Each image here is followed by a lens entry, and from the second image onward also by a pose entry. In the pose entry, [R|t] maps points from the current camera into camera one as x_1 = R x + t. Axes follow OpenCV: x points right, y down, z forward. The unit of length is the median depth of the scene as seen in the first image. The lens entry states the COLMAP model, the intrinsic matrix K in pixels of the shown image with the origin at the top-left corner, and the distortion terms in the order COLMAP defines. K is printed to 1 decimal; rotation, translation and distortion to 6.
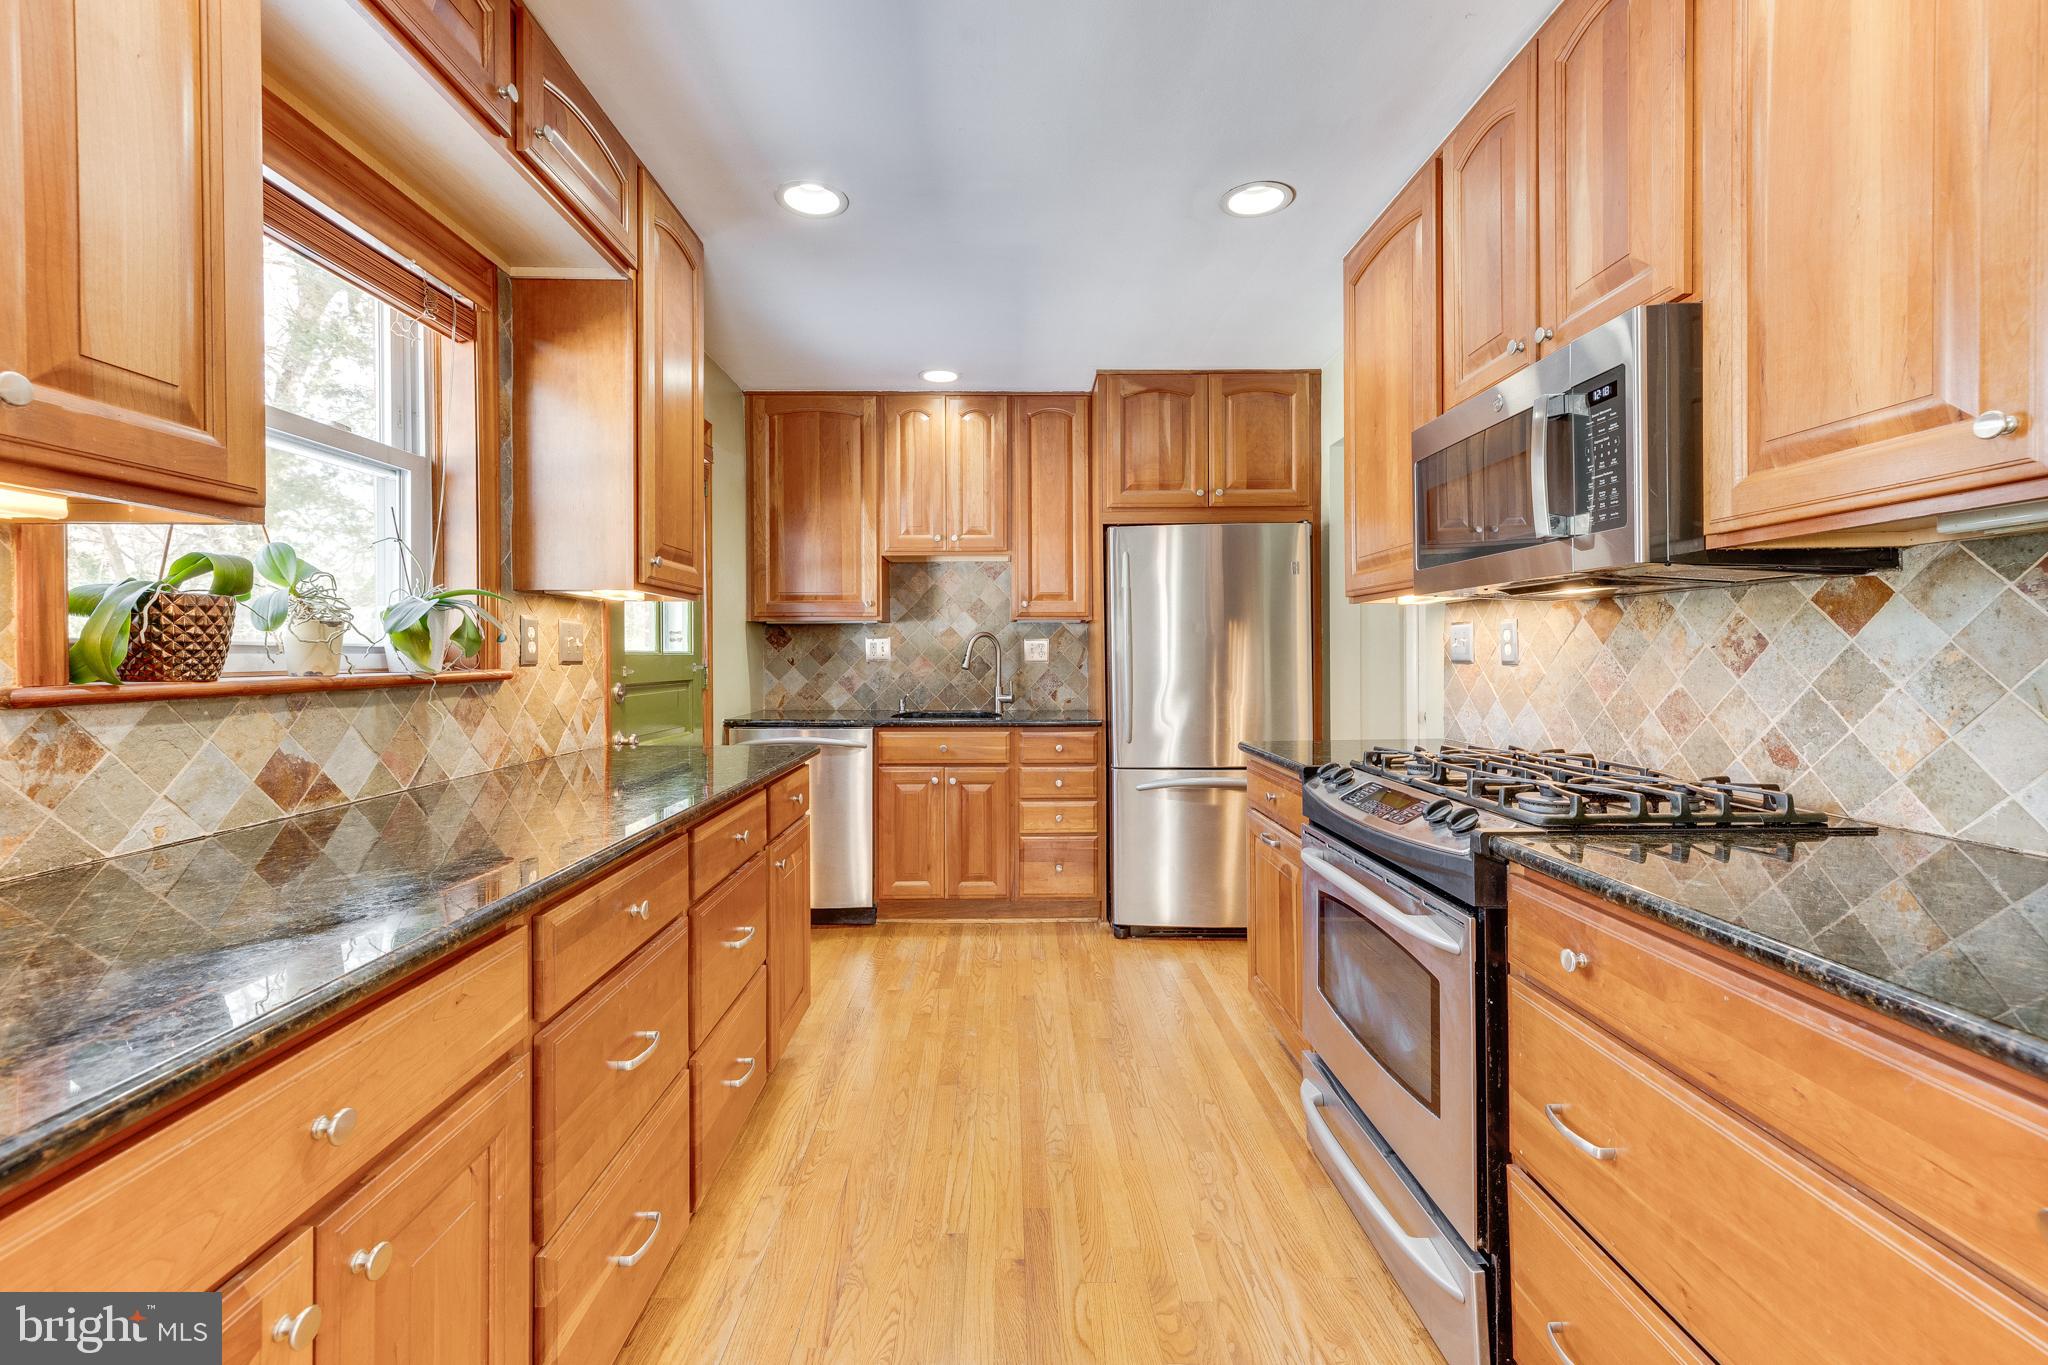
lens RADIAL K [[865.0, 0, 1014.6], [0, 865.0, 659.1], [0, 0, 1]] dist [0.011721, 0.000322]
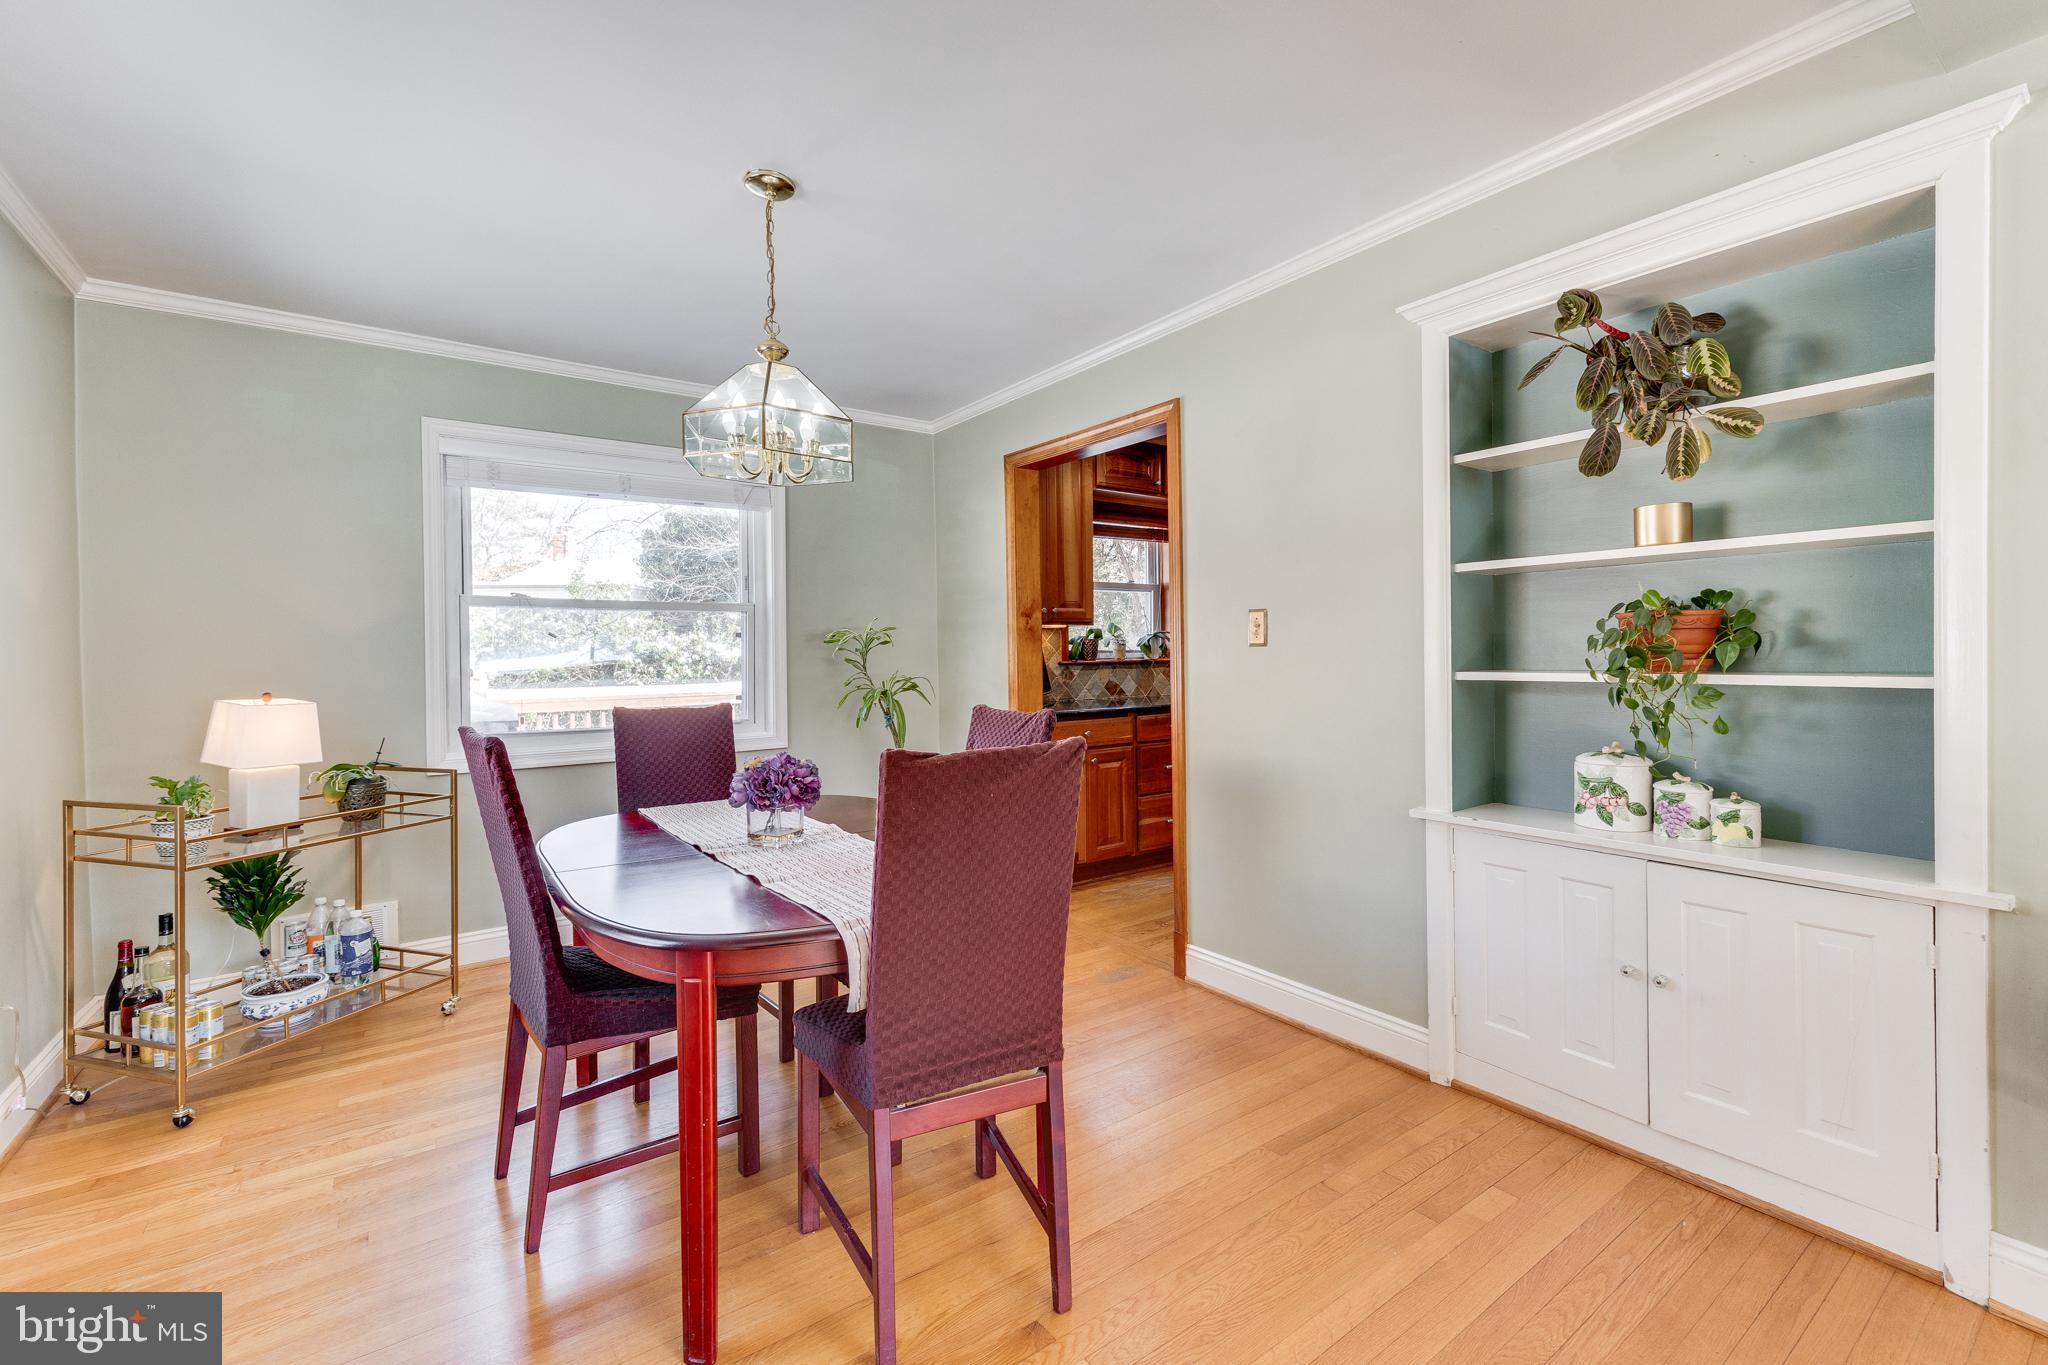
lens RADIAL K [[865.0, 0, 1019.5], [0, 865.0, 662.9], [0, 0, 1]] dist [0.011721, 0.000322]
pose [[0.574681, 0.009407, -0.818323, 1.409325], [0.000382, 0.999931, 0.011762, -0.006456], [0.818377, -0.007072, 0.574638, -1.031330]]
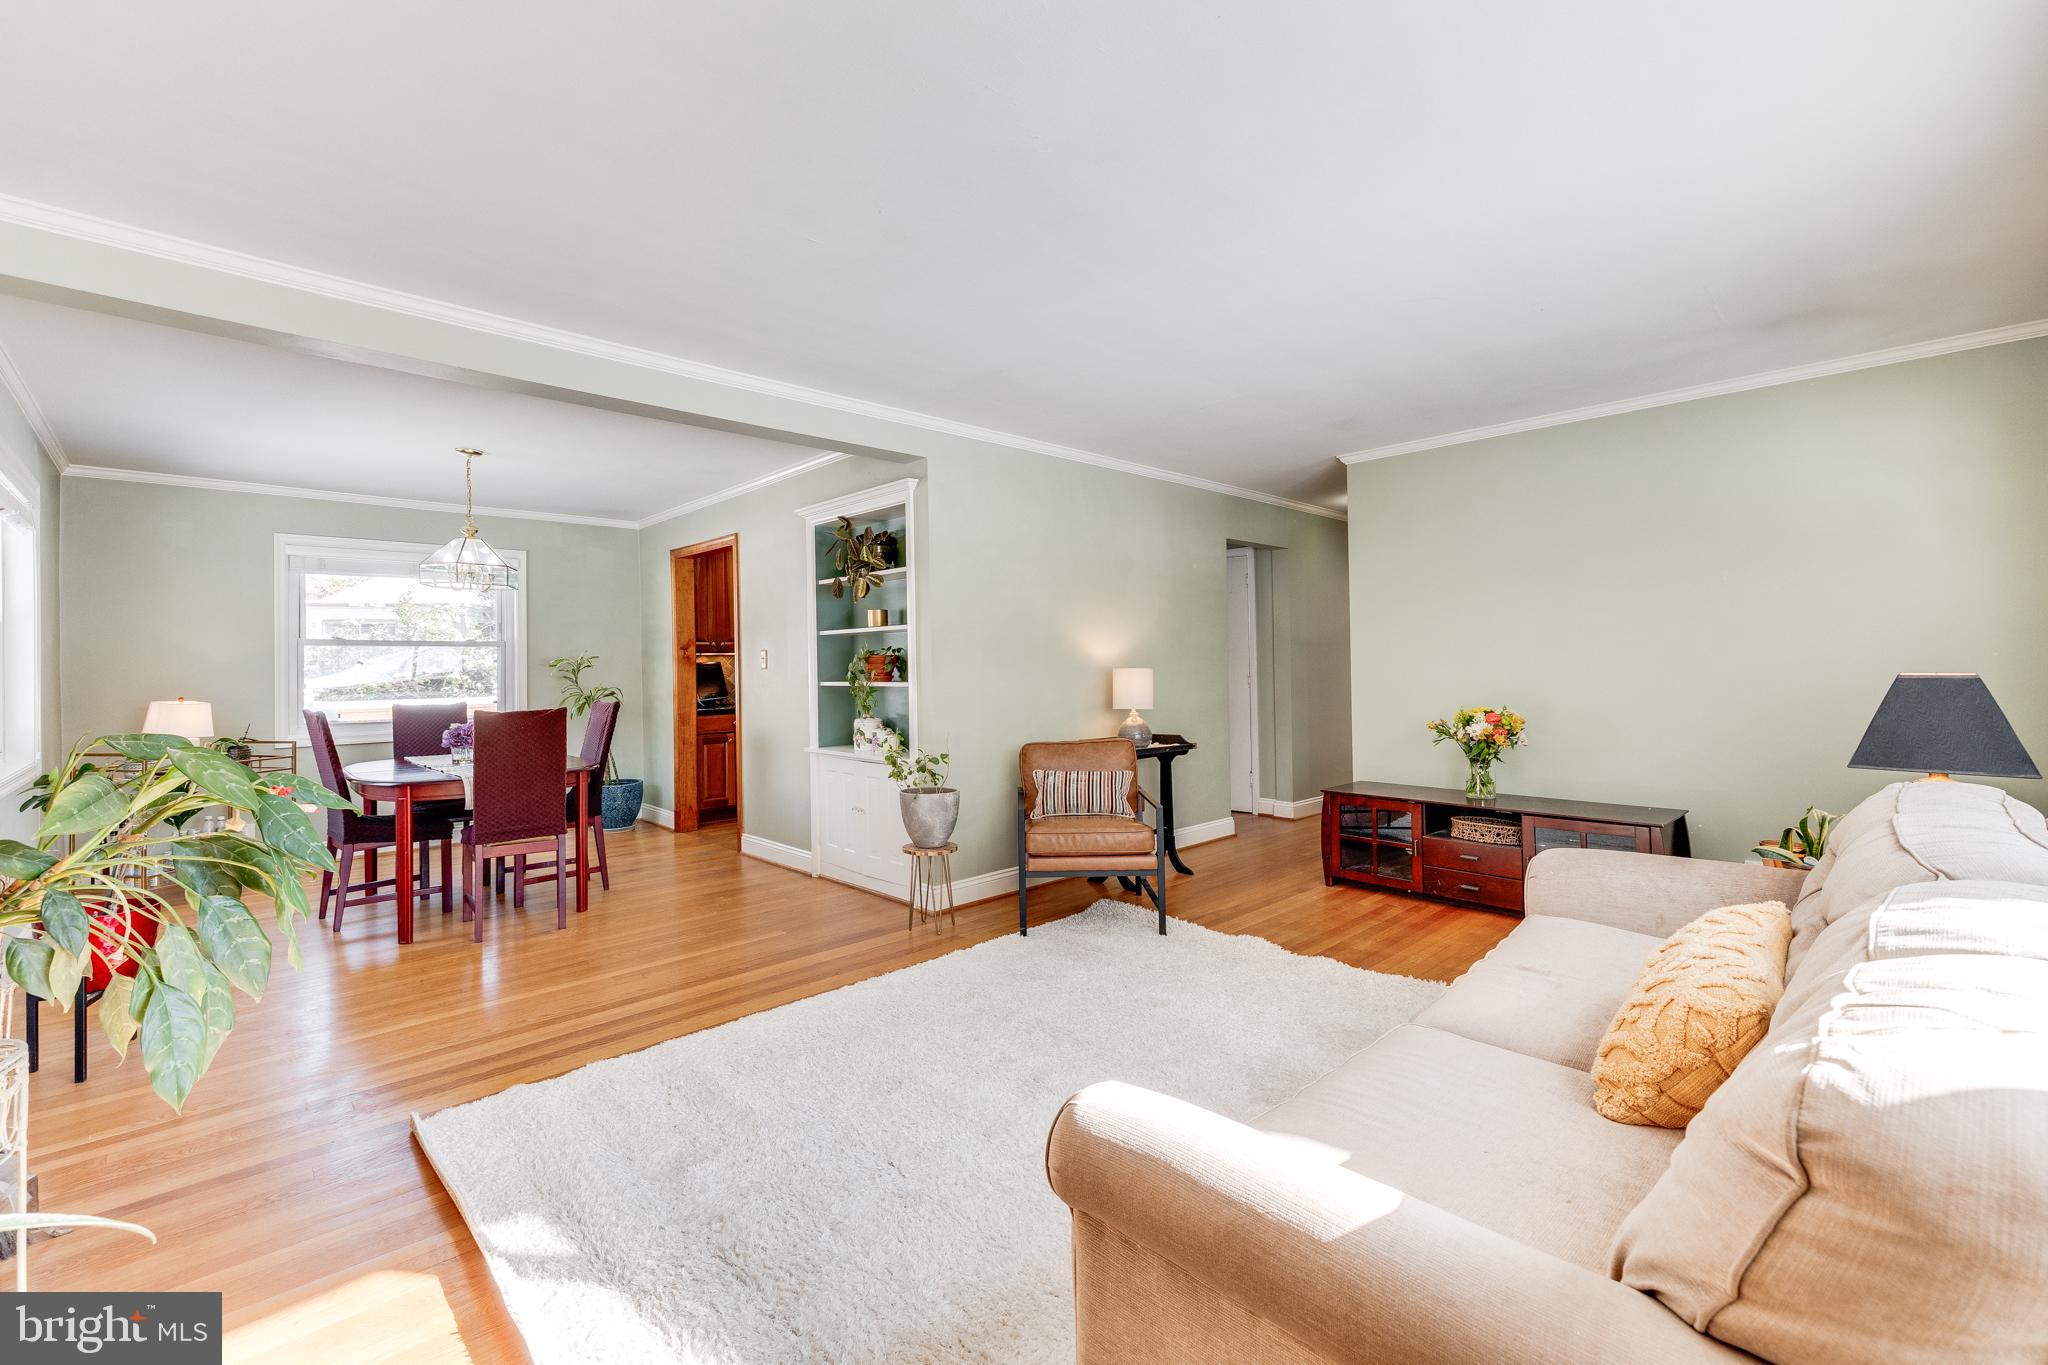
lens RADIAL K [[865.0, 0, 1021.2], [0, 865.0, 656.1], [0, 0, 1]] dist [0.011721, 0.000322]
pose [[0.678696, -0.011063, -0.734336, 3.051947], [0.004319, 0.999929, -0.011072, -0.024788], [0.734406, 0.004343, 0.678696, -1.145386]]
